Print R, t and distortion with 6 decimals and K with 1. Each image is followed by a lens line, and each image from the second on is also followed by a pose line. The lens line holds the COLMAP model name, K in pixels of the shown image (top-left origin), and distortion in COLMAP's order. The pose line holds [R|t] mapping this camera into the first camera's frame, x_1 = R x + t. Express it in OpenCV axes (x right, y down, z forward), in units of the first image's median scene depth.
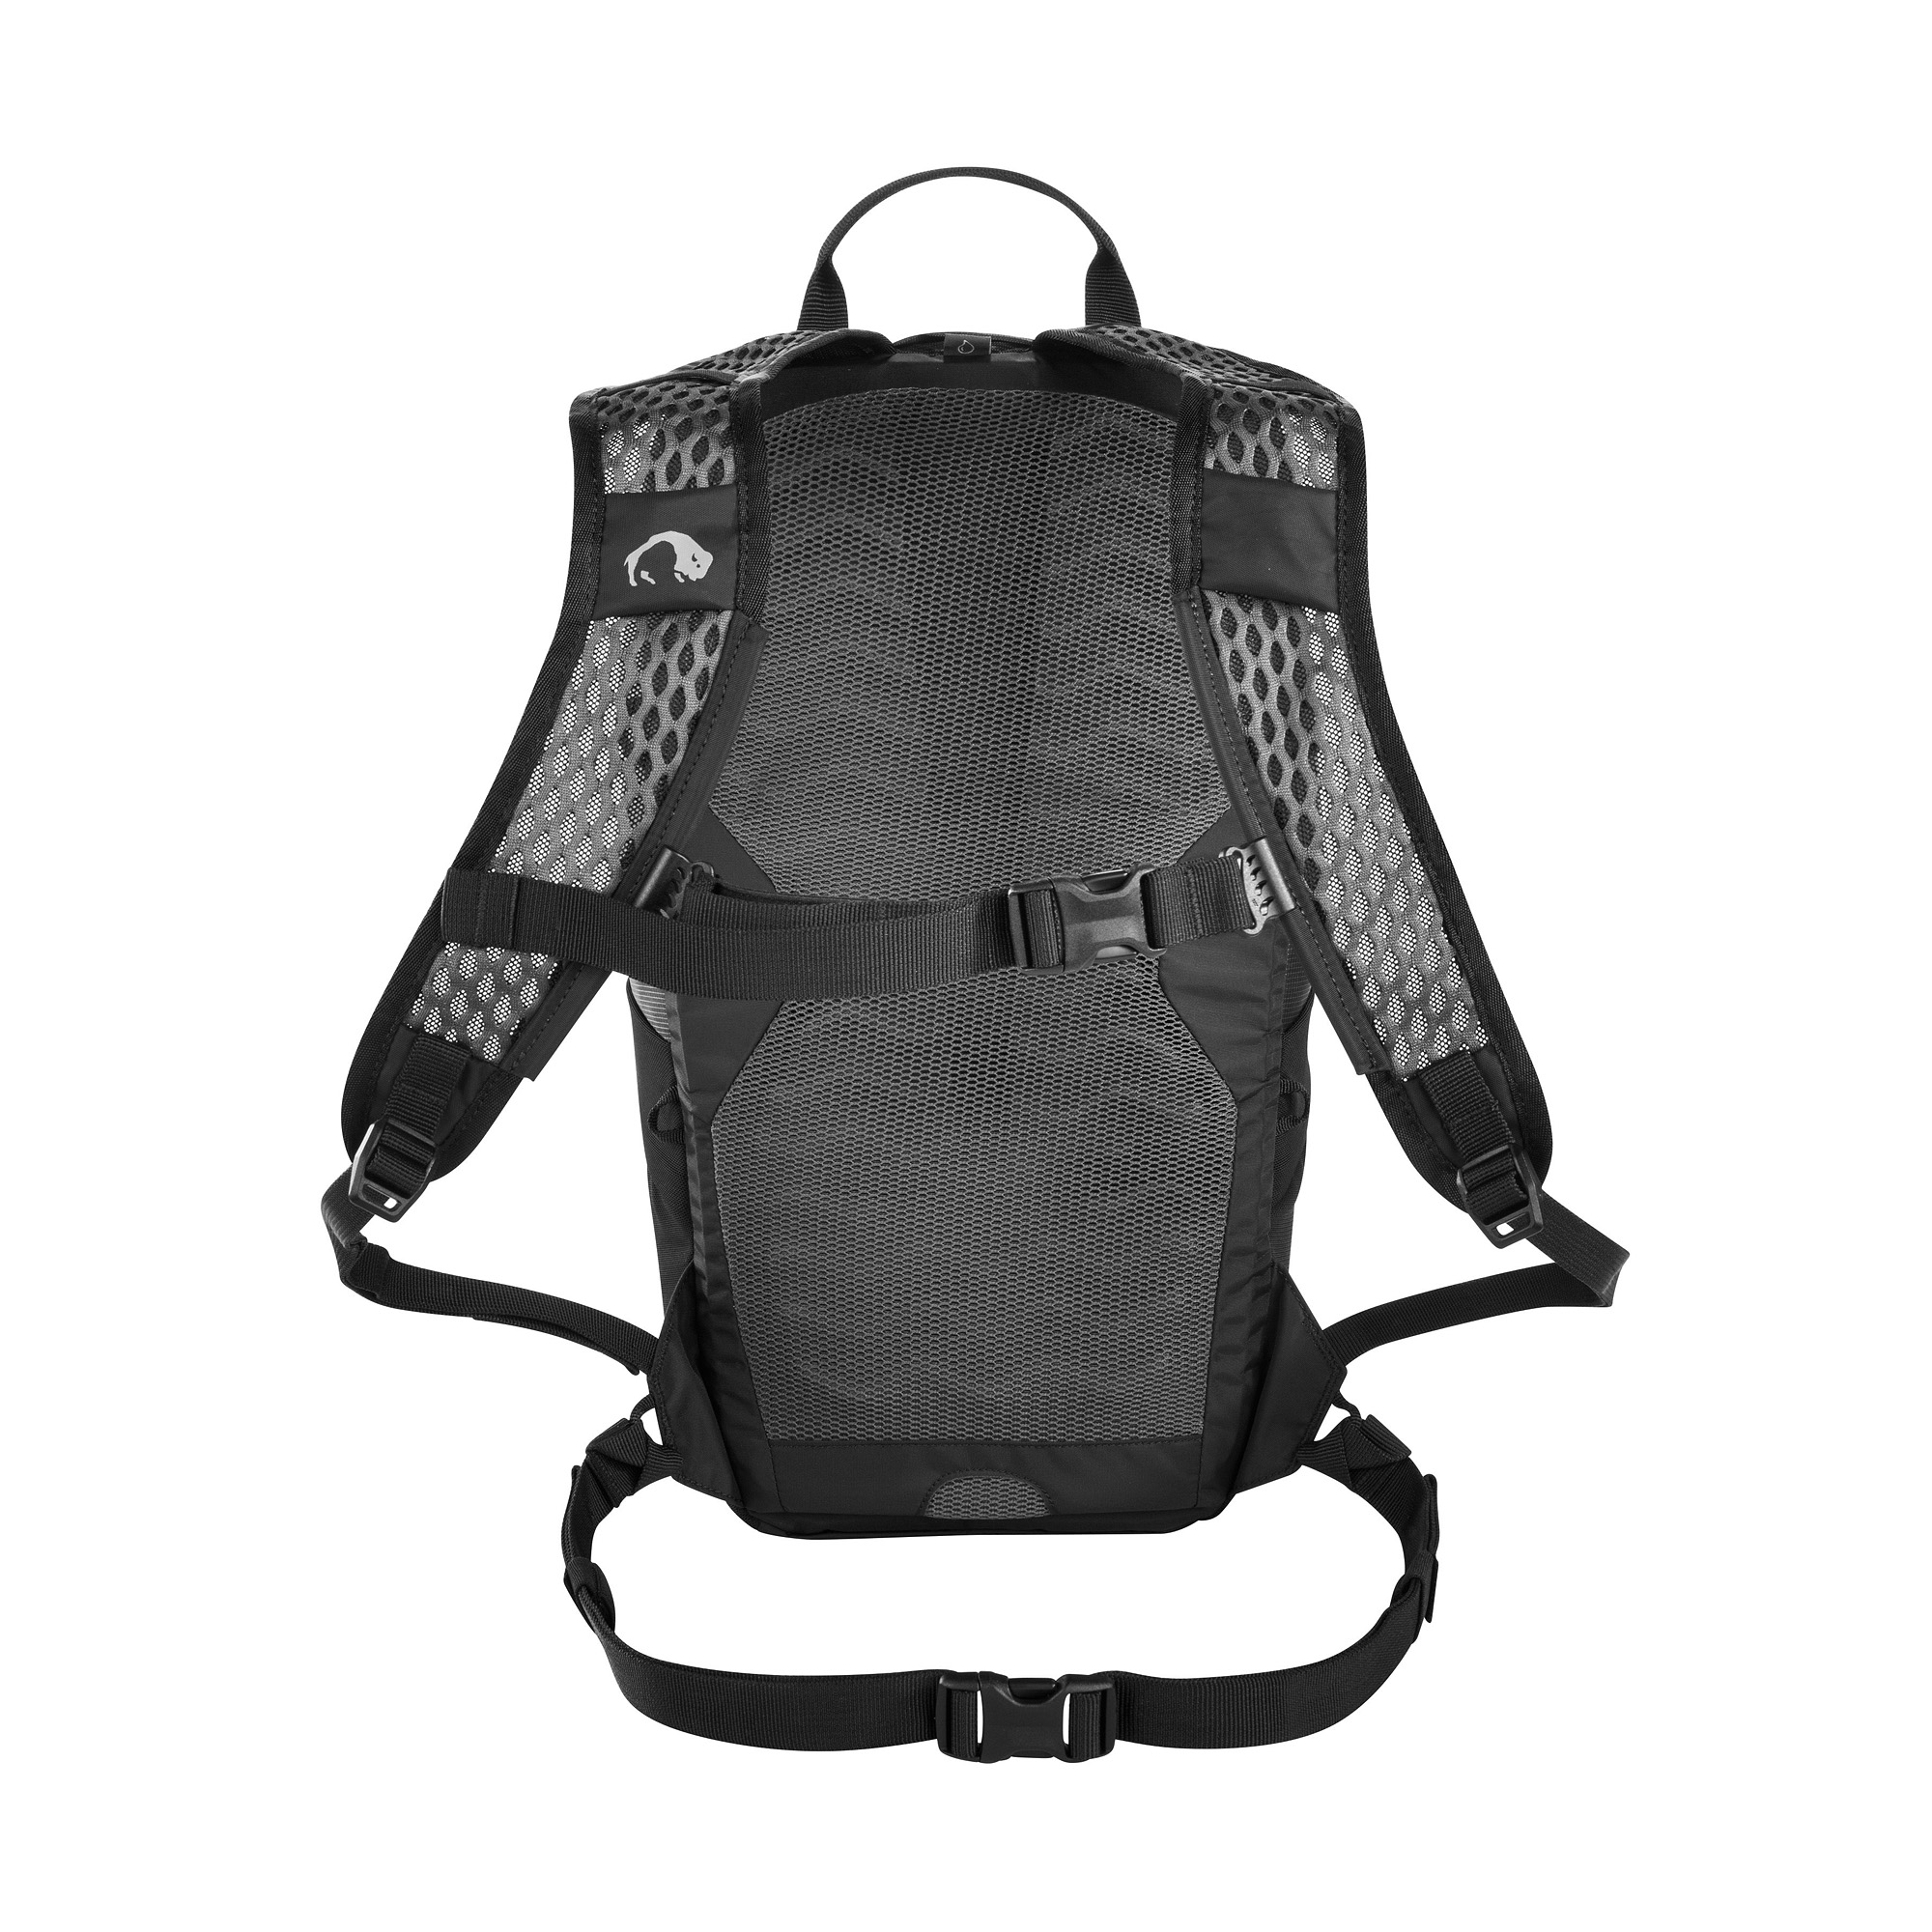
lens RADIAL K [[3236.9, 0, 966.0], [0, 3236.9, 966.0], [0, 0, 1]] dist [0.310949, 0.027041]
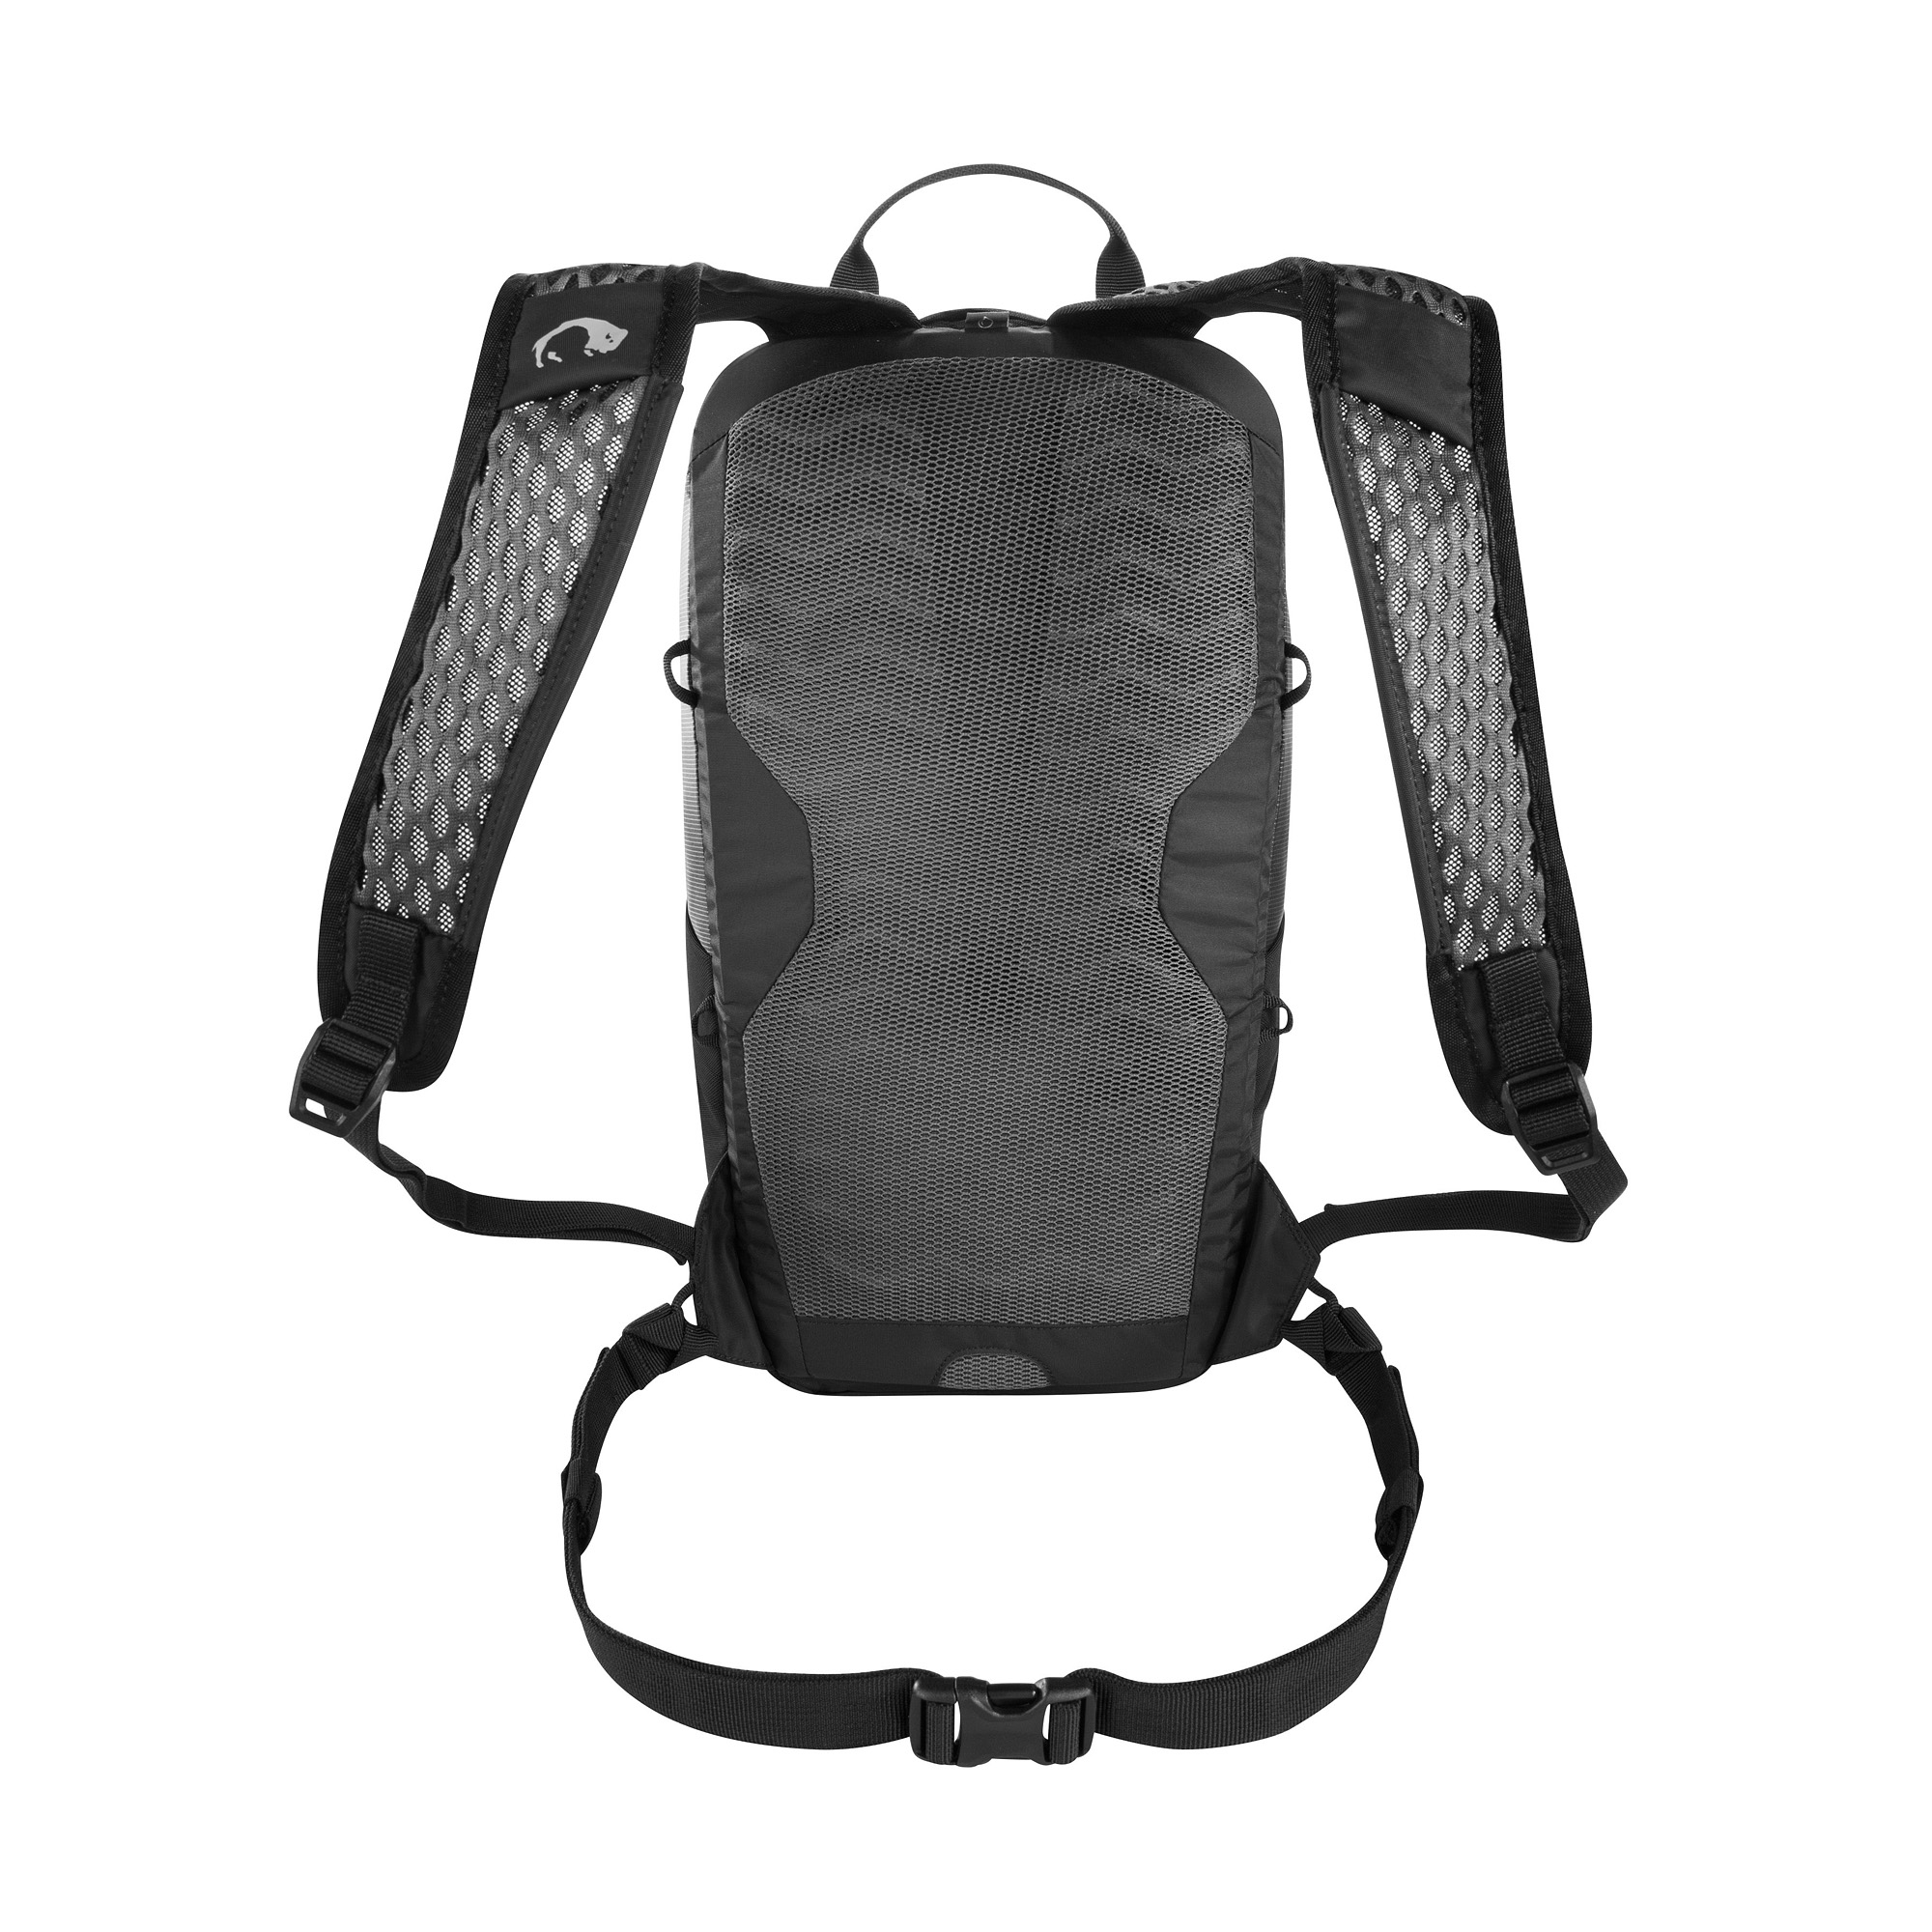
lens RADIAL K [[1572.3, 0, 970.9], [0, 1572.3, 868.8], [0, 0, 1]] dist [-0.002112, -0.000890]
pose [[0.999821, 0.009979, 0.016092, -0.011508], [-0.010321, 0.999720, 0.021280, -0.018906], [-0.015875, -0.021442, 0.999644, 0.480235]]
